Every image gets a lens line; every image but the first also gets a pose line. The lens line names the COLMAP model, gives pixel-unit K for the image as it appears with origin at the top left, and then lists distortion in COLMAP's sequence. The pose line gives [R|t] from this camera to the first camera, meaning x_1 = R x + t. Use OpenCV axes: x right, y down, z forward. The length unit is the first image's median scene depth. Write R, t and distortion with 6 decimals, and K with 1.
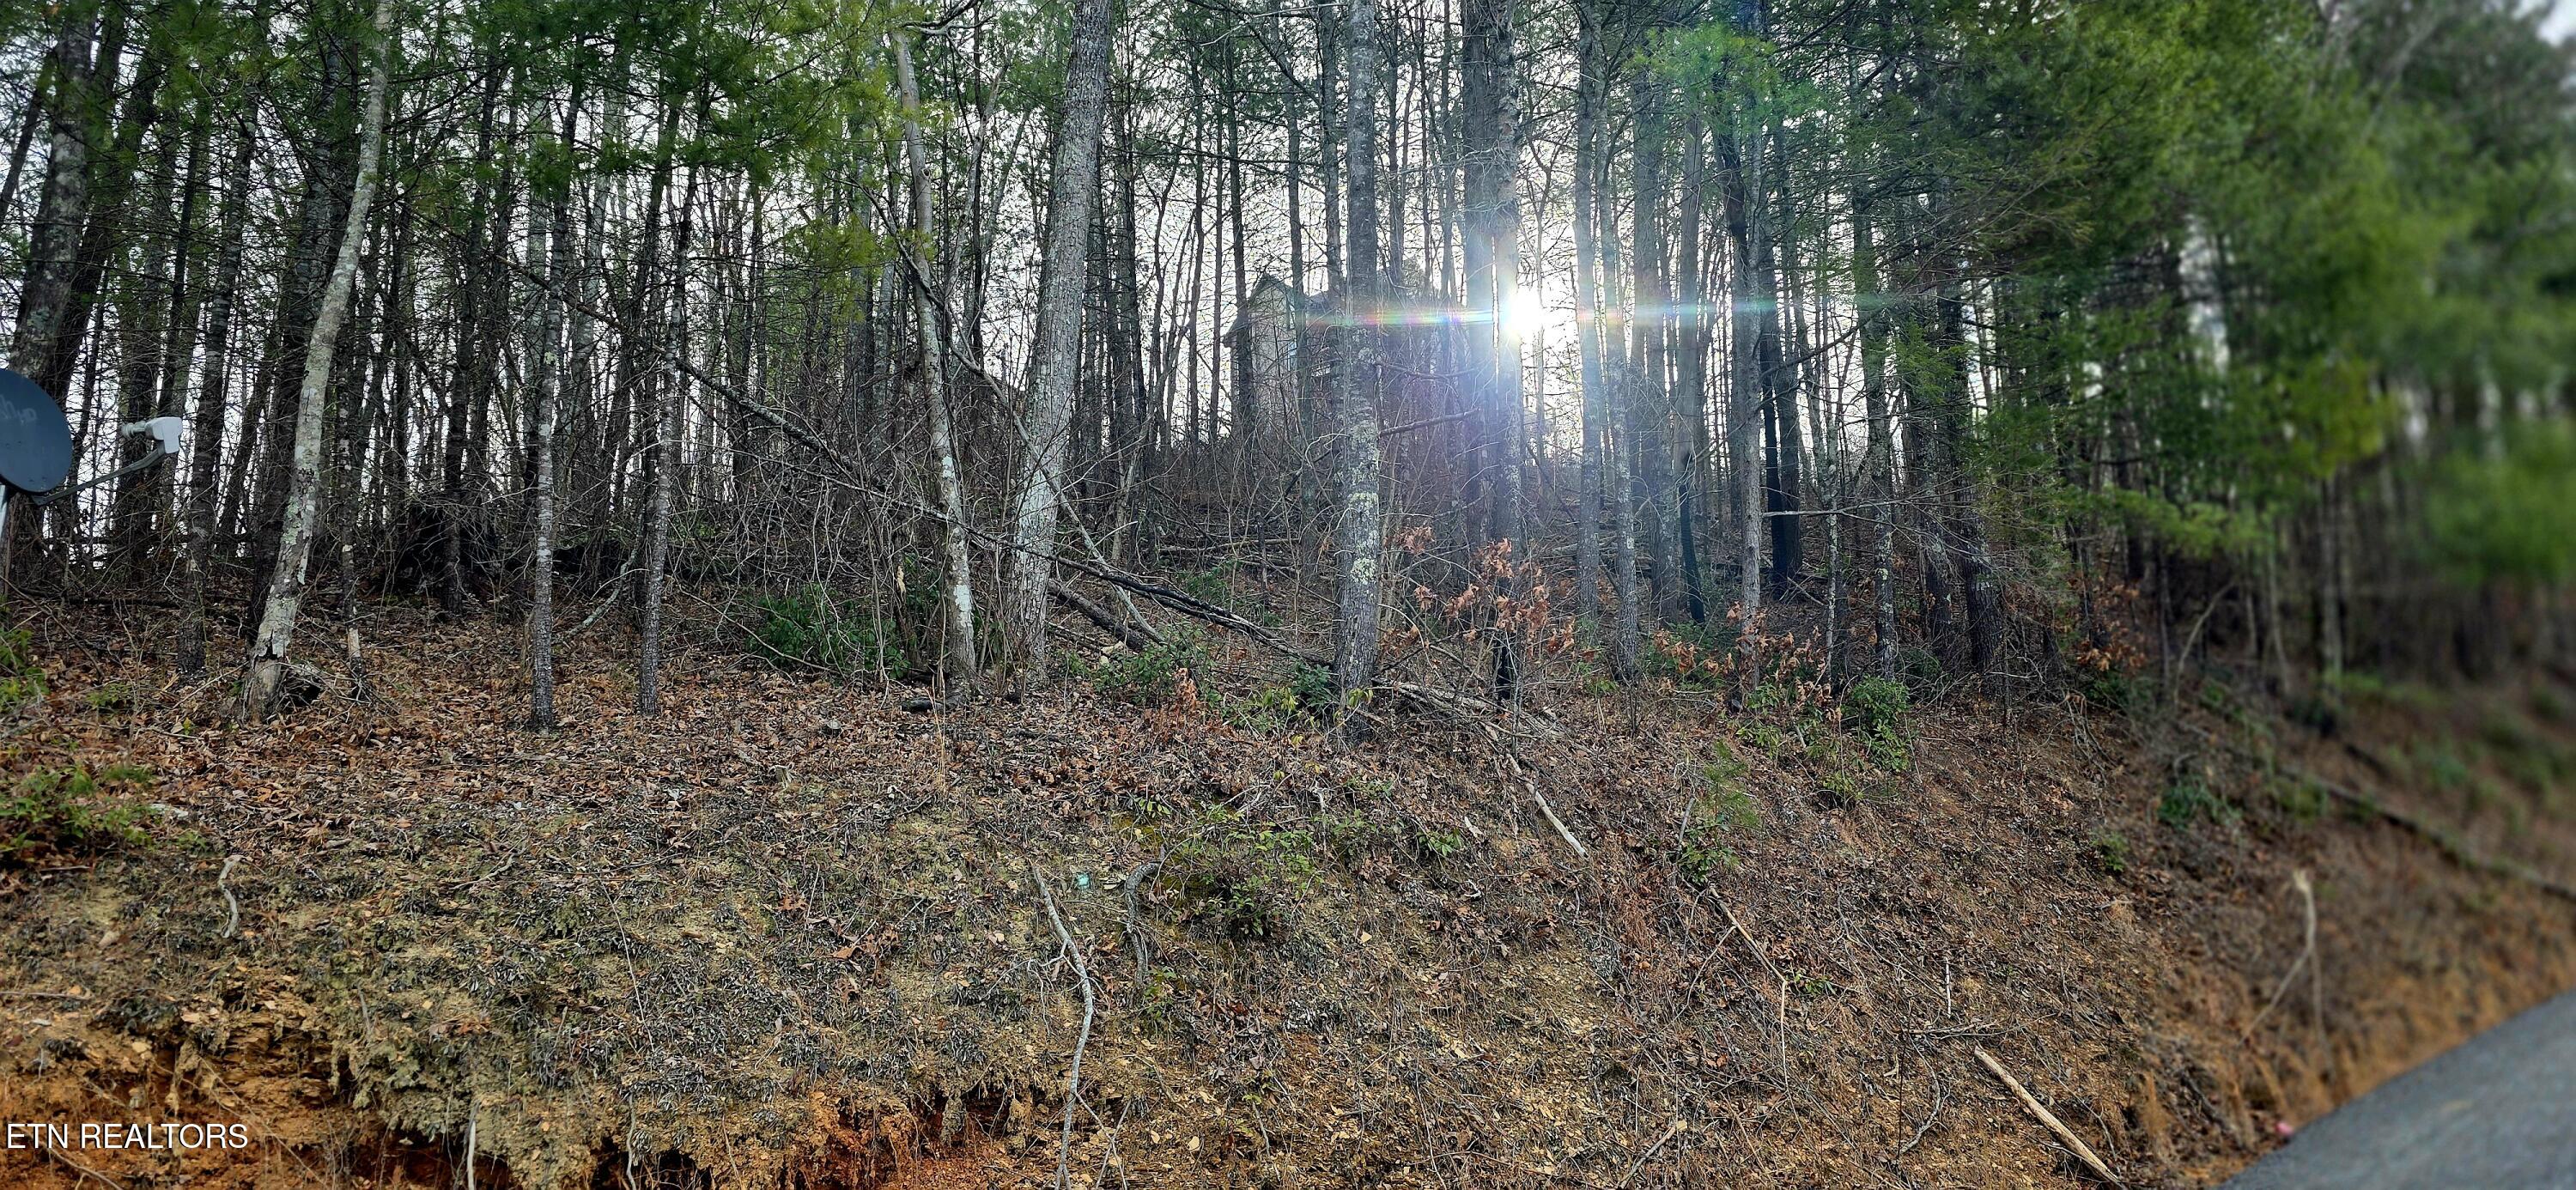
lens RADIAL K [[1711.5, 0, 1290.7], [0, 1711.5, 628.8], [0, 0, 1]] dist [0.156540, -0.323175]
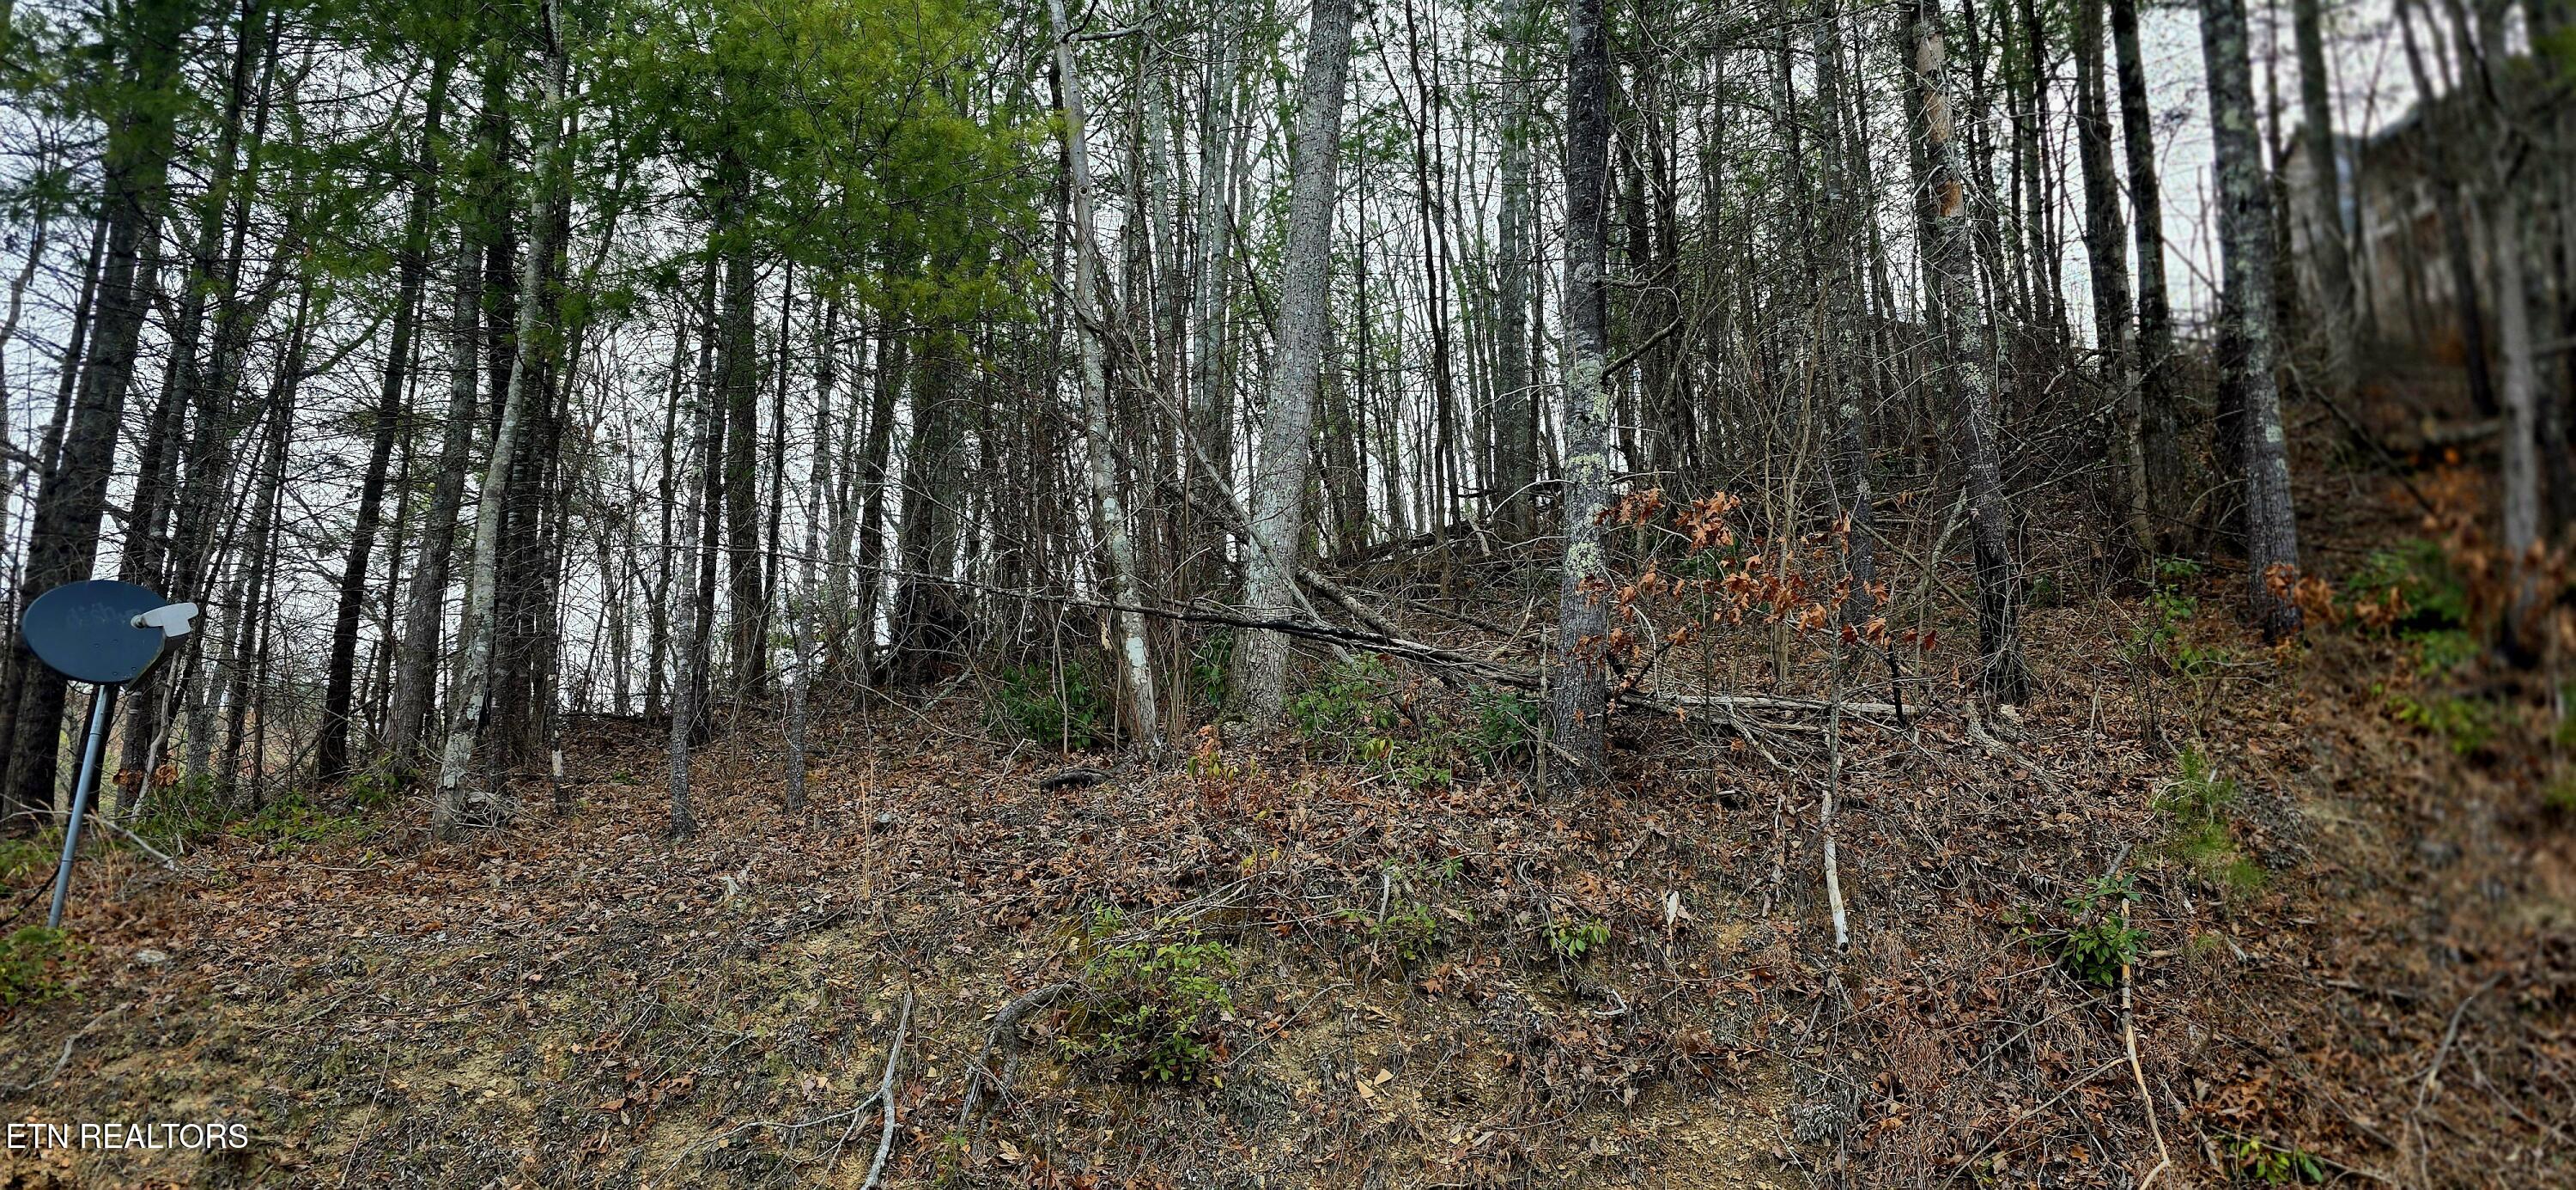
lens RADIAL K [[1711.5, 0, 1290.7], [0, 1711.5, 628.8], [0, 0, 1]] dist [0.156540, -0.323175]
pose [[0.804470, -0.105069, -0.584626, 0.396382], [0.109774, 0.993576, -0.027511, 0.003184], [0.583761, -0.042045, 0.810836, 0.324752]]
